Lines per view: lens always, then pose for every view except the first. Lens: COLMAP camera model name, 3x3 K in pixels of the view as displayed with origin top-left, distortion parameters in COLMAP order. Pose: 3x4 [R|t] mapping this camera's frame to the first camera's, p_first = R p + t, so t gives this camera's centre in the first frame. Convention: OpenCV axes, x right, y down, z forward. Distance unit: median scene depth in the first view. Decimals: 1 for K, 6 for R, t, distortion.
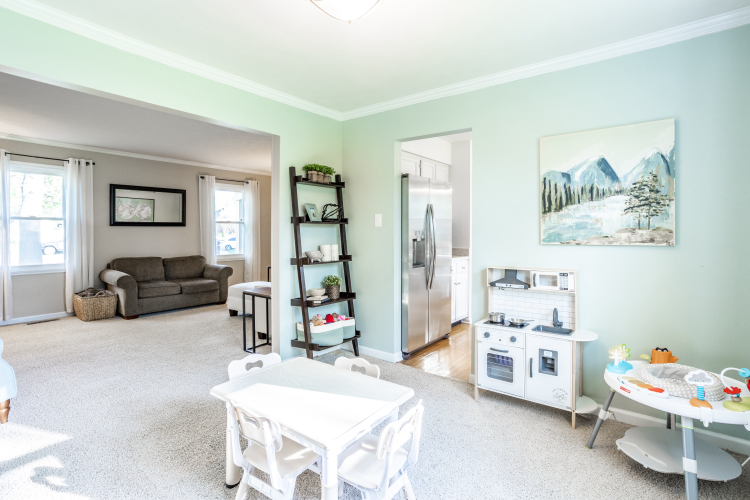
lens RADIAL K [[381.9, 0, 371.4], [0, 381.9, 225.2], [0, 0, 1]] dist [-0.017476, 0.000780]
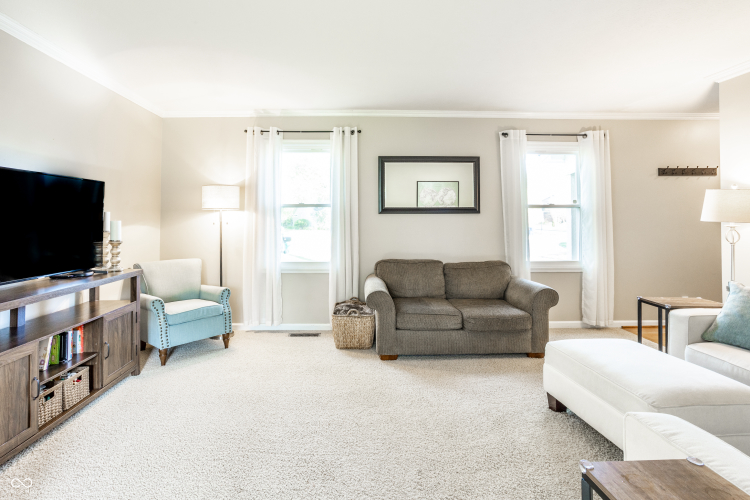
lens RADIAL K [[381.9, 0, 355.9], [0, 381.9, 209.1], [0, 0, 1]] dist [-0.017476, 0.000780]
pose [[0.656572, -0.017668, -0.754056, -0.156443], [0.009150, 0.999839, -0.015459, 0.003866], [0.754208, 0.003251, 0.656628, 0.464468]]
